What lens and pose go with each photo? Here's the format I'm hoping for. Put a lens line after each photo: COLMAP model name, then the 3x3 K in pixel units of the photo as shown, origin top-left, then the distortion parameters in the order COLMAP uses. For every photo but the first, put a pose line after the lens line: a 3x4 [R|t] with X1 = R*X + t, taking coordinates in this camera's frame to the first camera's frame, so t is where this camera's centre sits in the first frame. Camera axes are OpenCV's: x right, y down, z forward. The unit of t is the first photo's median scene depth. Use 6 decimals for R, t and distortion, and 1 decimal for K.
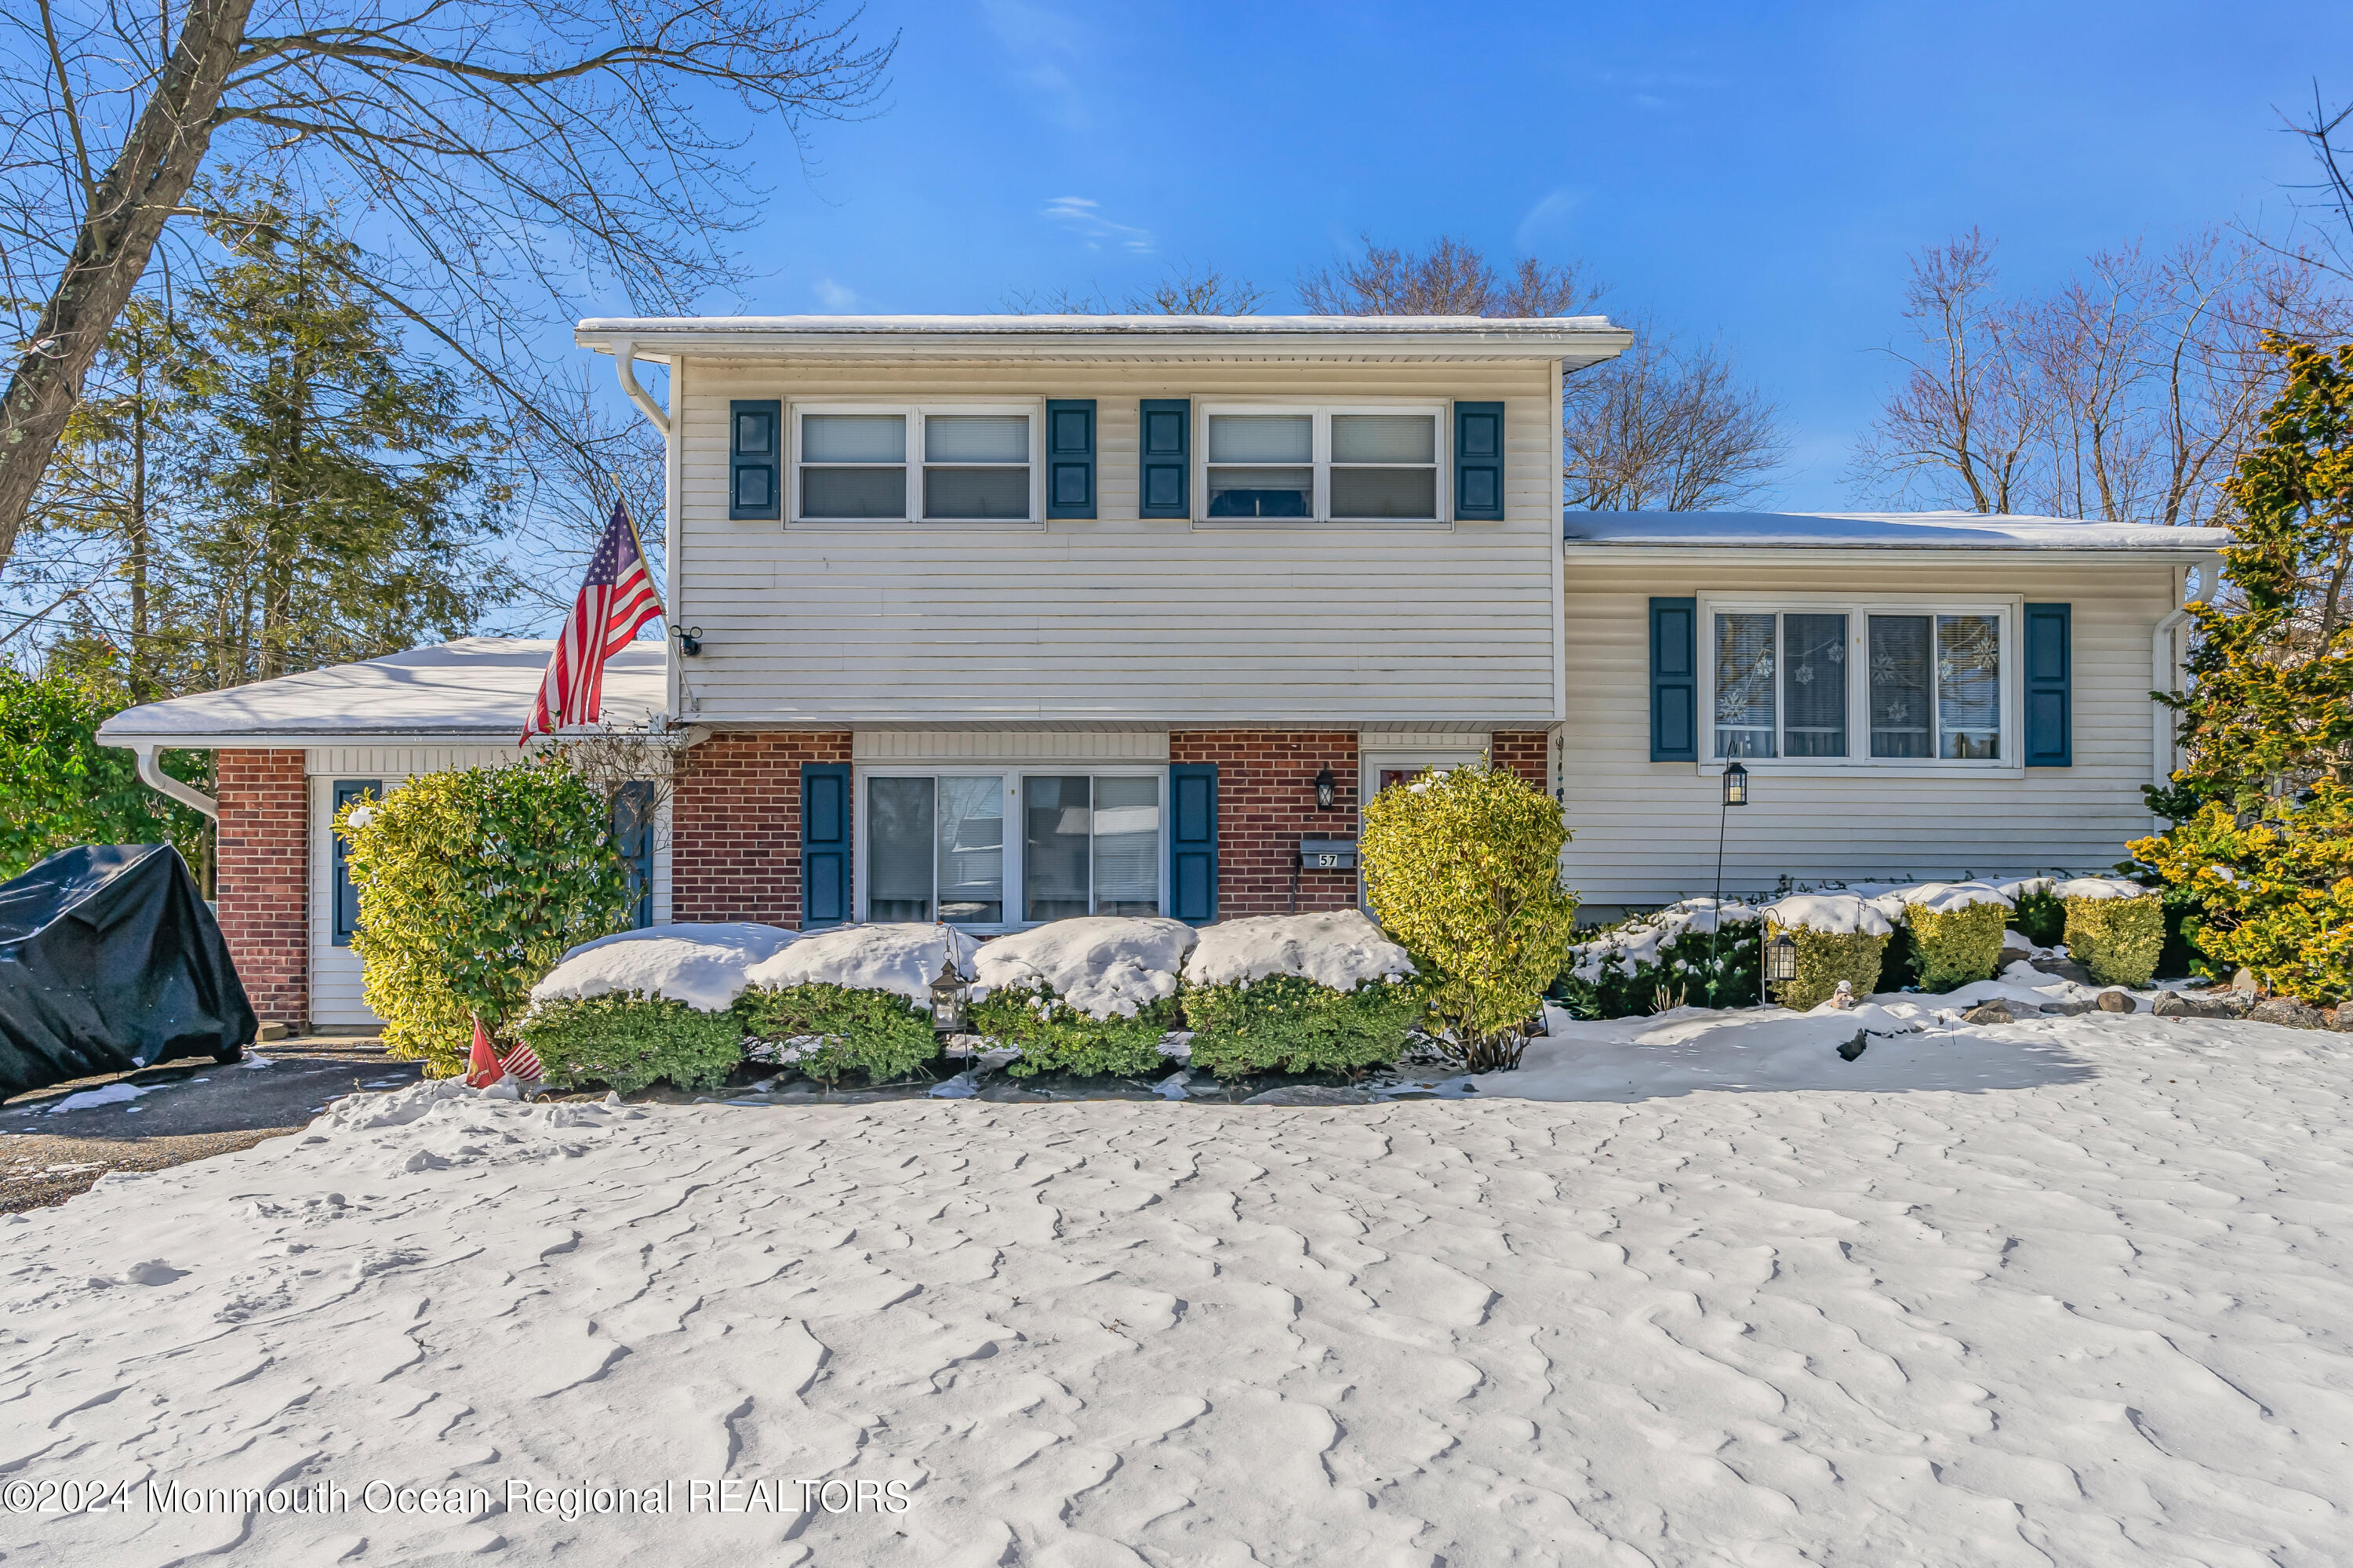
lens RADIAL K [[996.7, 0, 1174.1], [0, 996.7, 944.0], [0, 0, 1]] dist [-0.003457, -0.000407]
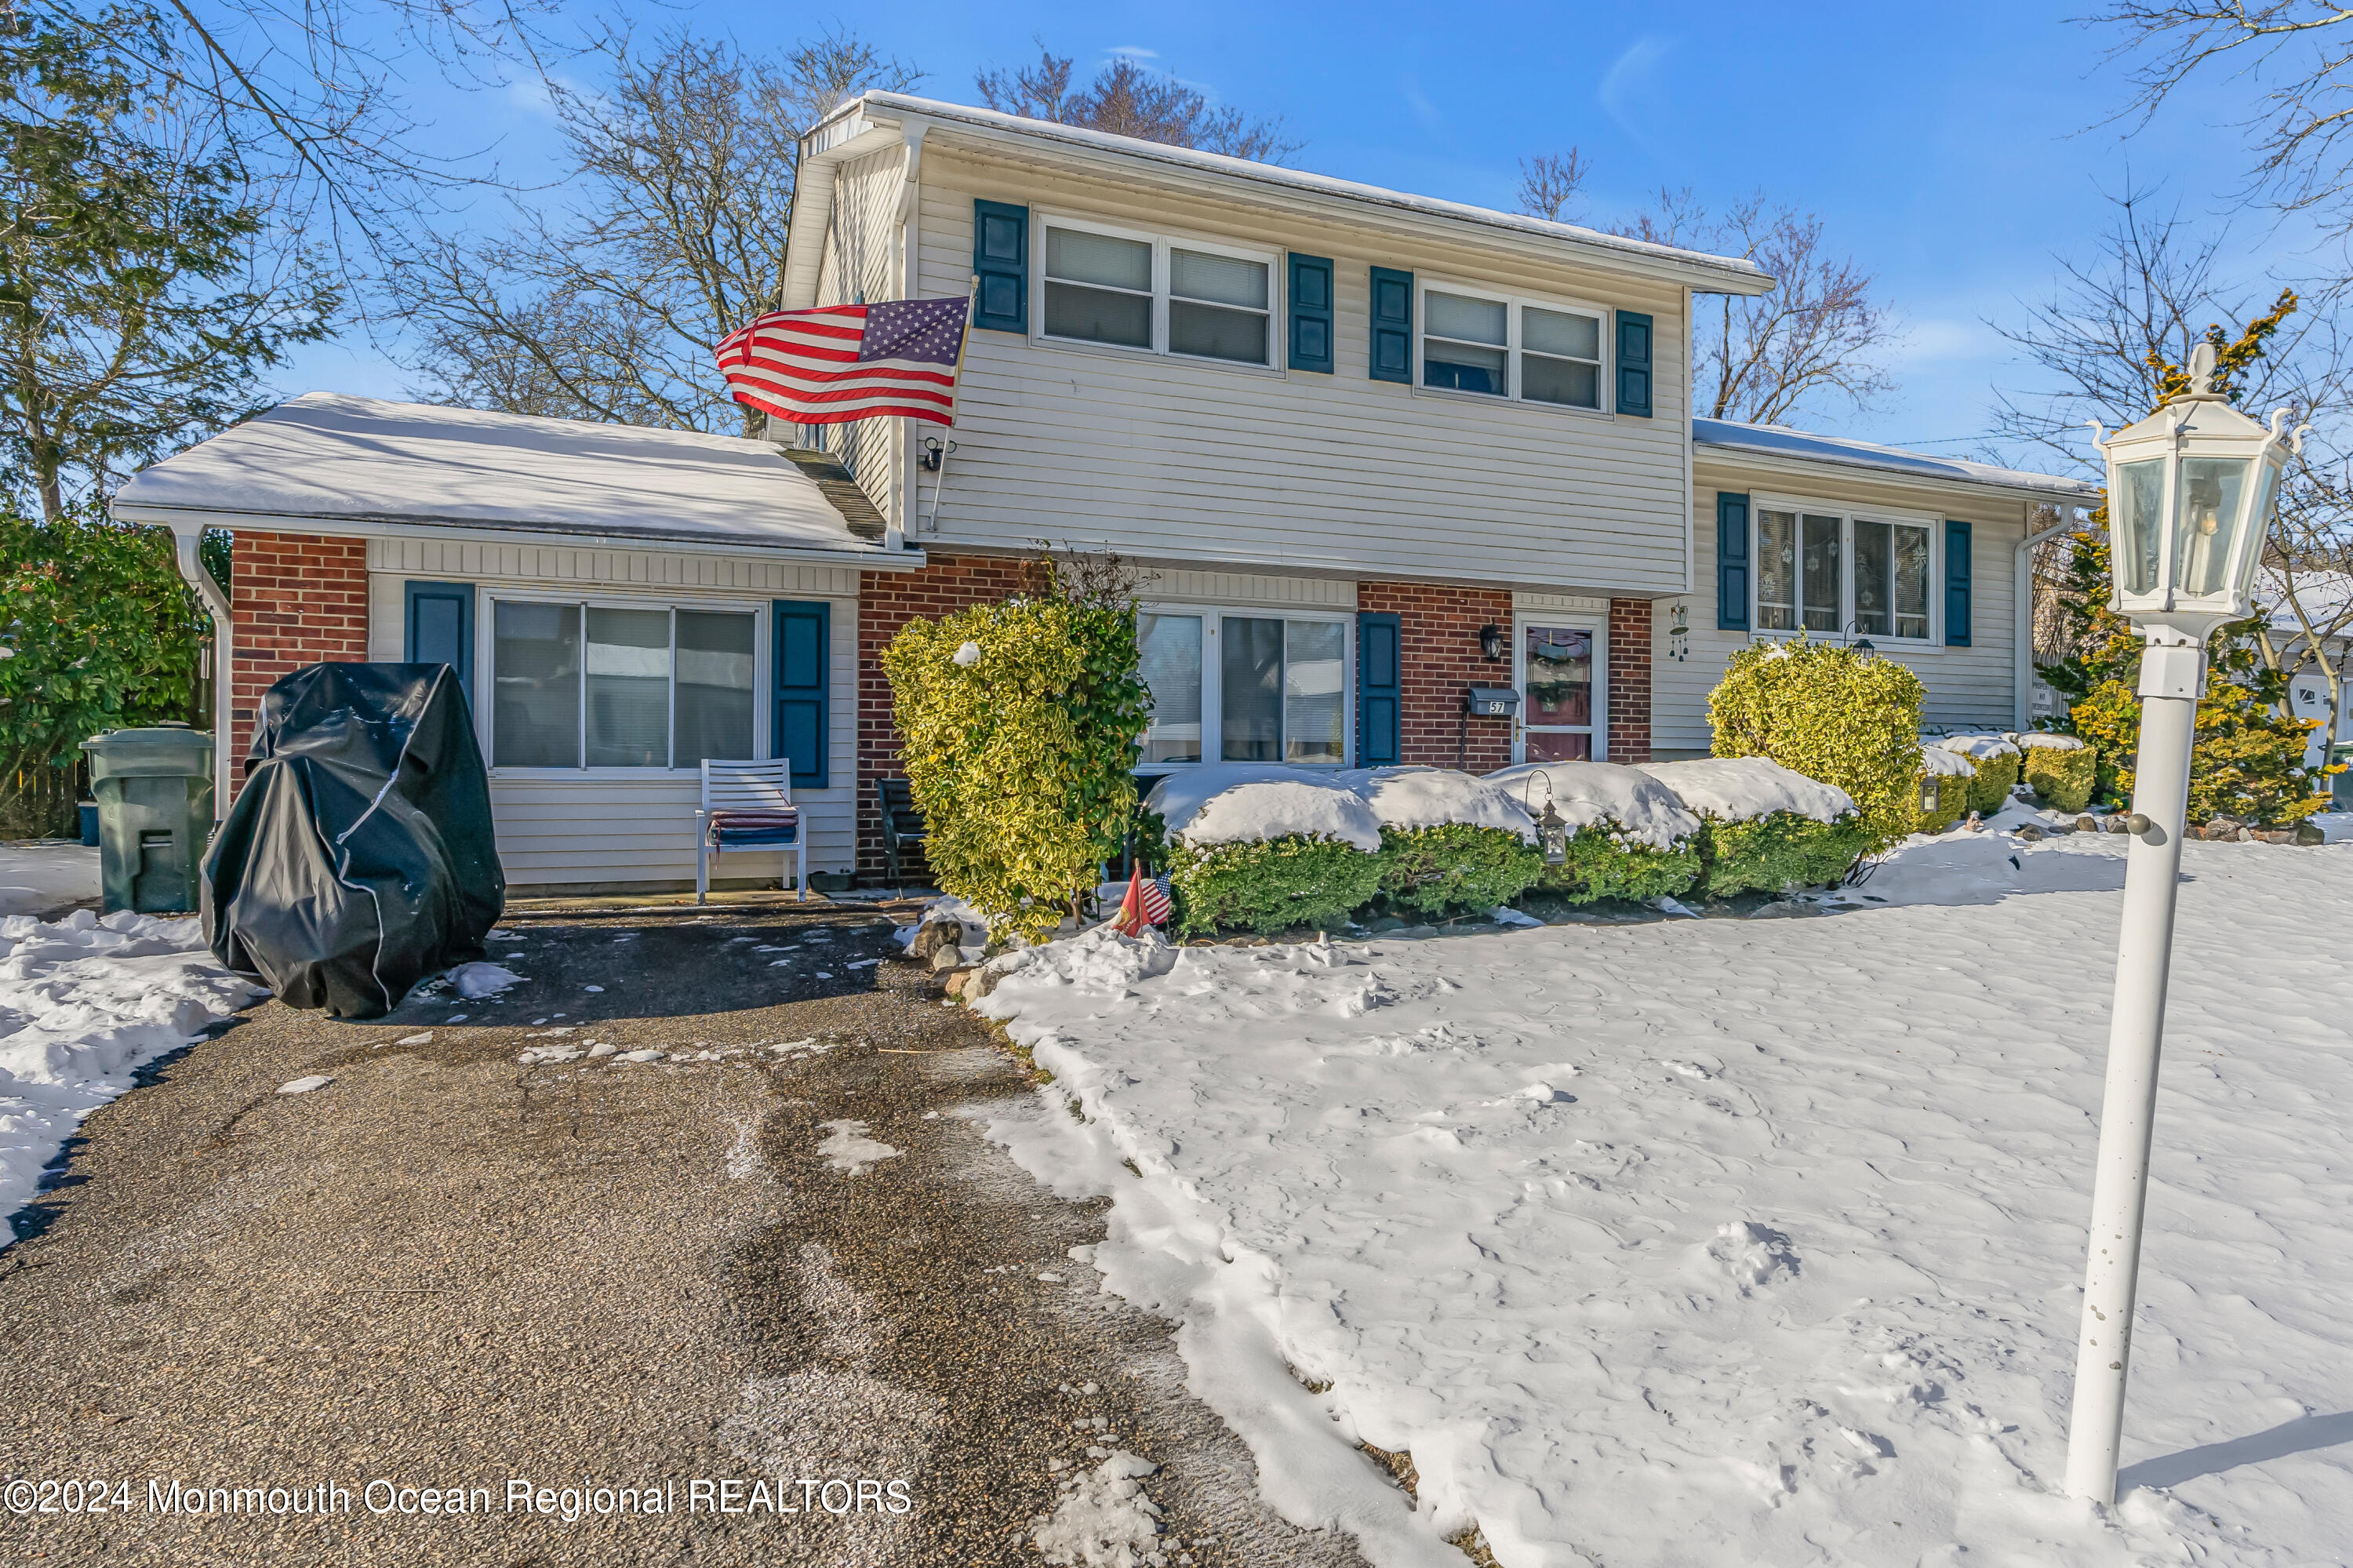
lens RADIAL K [[1053.8, 0, 1176.5], [0, 1053.8, 784.0], [0, 0, 1]] dist [-0.002988, -0.000304]
pose [[0.949181, -0.002794, 0.314717, -0.544105], [0.001650, 0.999991, 0.003898, -0.004375], [-0.314725, -0.003181, 0.949177, 0.007938]]
